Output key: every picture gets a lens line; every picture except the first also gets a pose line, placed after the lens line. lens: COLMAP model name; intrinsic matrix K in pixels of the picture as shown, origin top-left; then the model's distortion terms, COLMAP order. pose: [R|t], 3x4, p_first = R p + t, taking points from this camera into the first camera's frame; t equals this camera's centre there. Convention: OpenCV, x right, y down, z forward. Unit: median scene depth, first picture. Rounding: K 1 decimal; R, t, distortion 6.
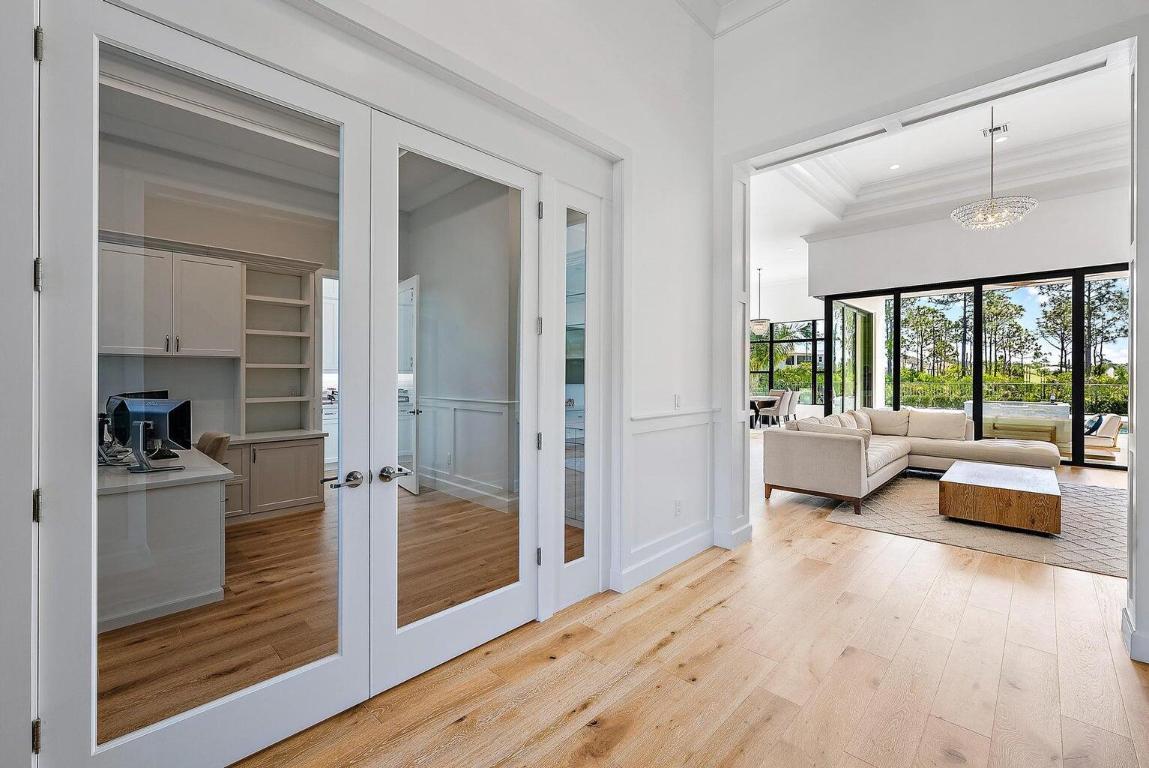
lens RADIAL K [[489.3, 0, 574.0], [0, 489.3, 376.3], [0, 0, 1]] dist [0.000704, -0.000389]
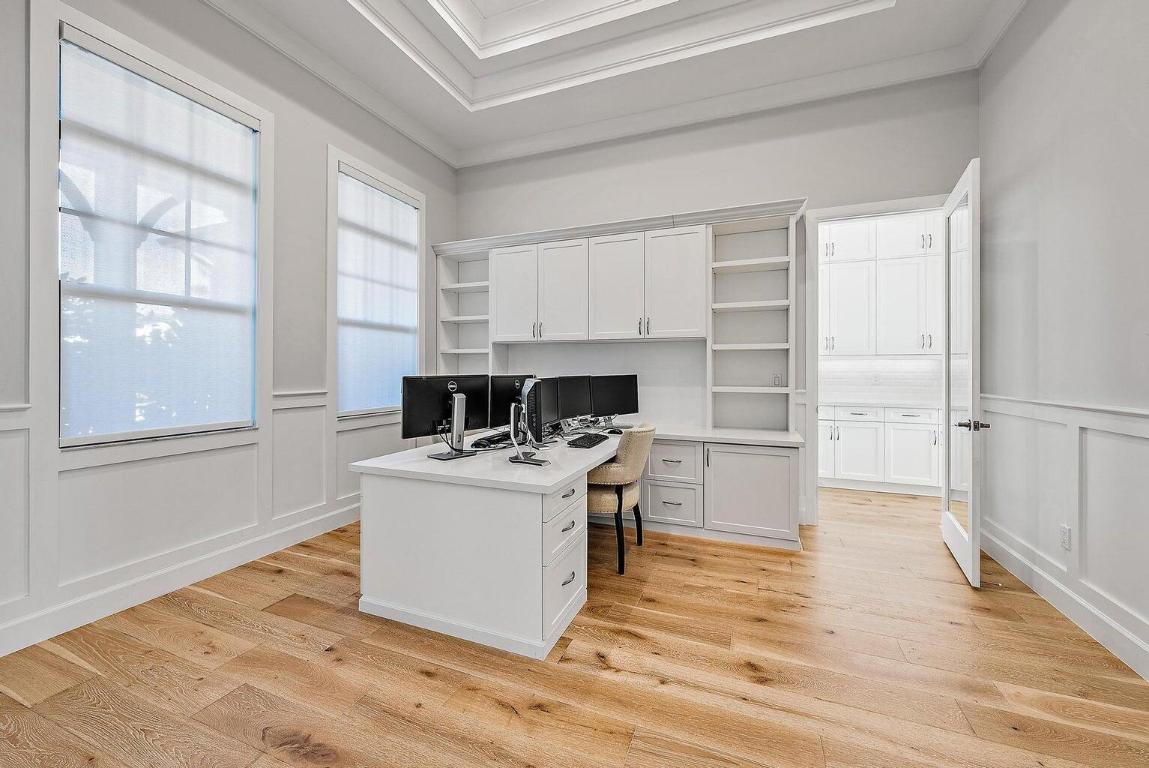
lens RADIAL K [[443.4, 0, 575.7], [0, 443.4, 368.3], [0, 0, 1]] dist [-0.001168, -0.000304]
pose [[0.381580, -0.004125, -0.924327, -0.038194], [-0.002356, 0.999982, -0.005435, 0.012418], [0.924333, 0.004251, 0.381564, 0.318677]]
